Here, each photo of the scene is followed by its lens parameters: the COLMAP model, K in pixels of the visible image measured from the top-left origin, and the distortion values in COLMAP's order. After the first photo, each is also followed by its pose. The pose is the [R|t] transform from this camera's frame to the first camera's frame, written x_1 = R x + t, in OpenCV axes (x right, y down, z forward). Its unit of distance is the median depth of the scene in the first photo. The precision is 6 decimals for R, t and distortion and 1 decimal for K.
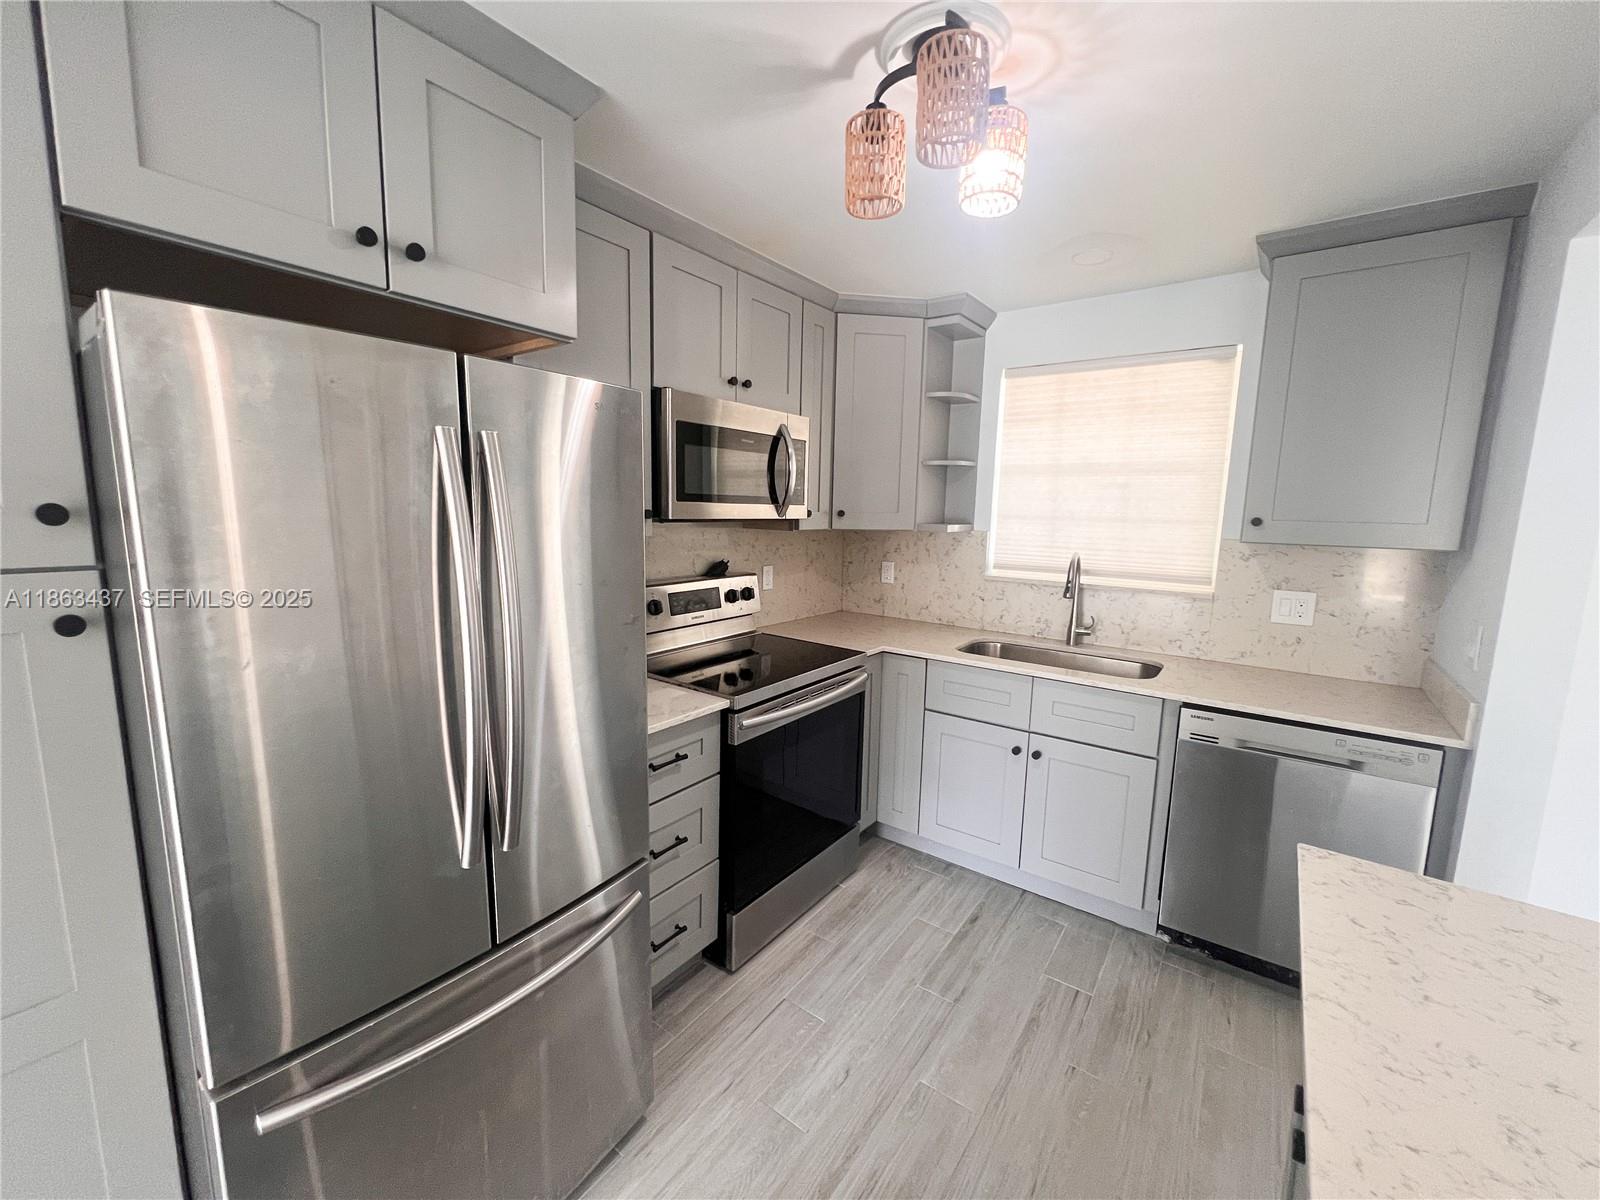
lens RADIAL K [[643.6, 0, 798.5], [0, 643.6, 598.6], [0, 0, 1]] dist [-0.002773, 0.000734]
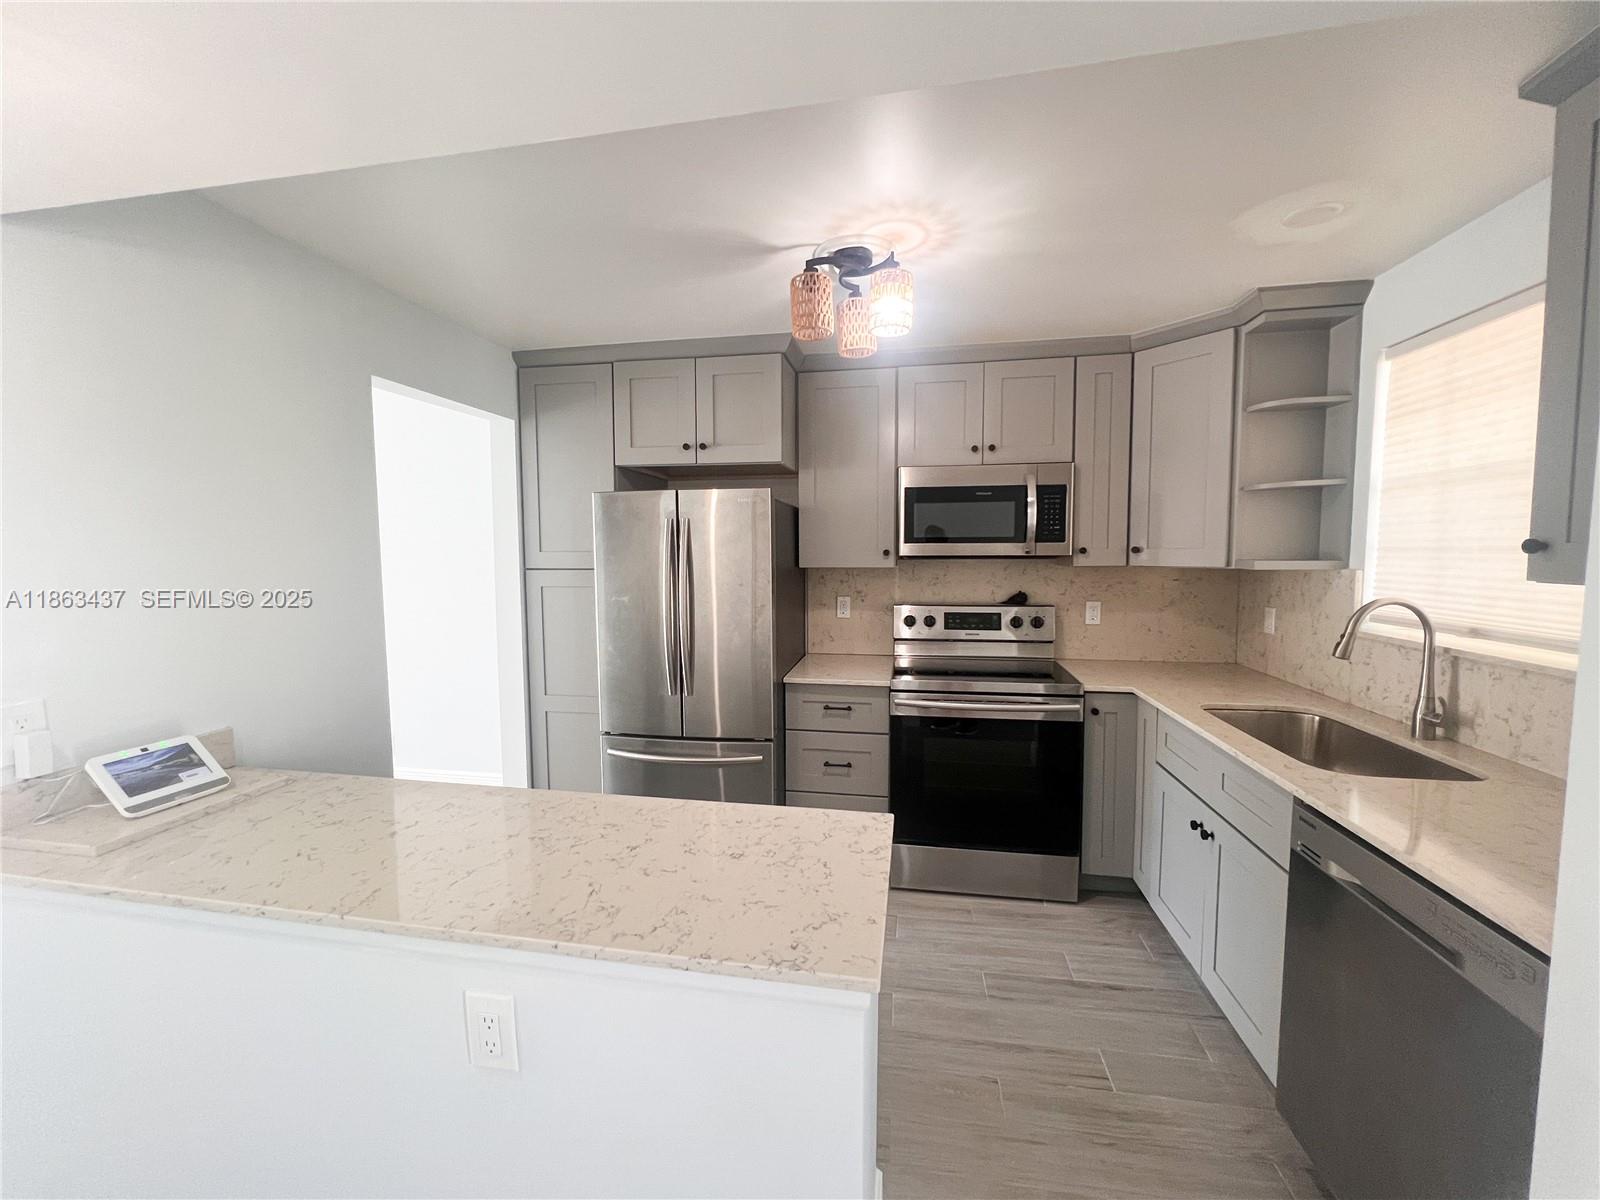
lens RADIAL K [[643.6, 0, 797.6], [0, 643.6, 599.0], [0, 0, 1]] dist [-0.002773, 0.000734]
pose [[0.445046, 0.045588, -0.894347, 0.735801], [-0.112063, 0.993688, -0.005113, 0.004576], [0.888468, 0.102499, 0.447346, 0.116063]]
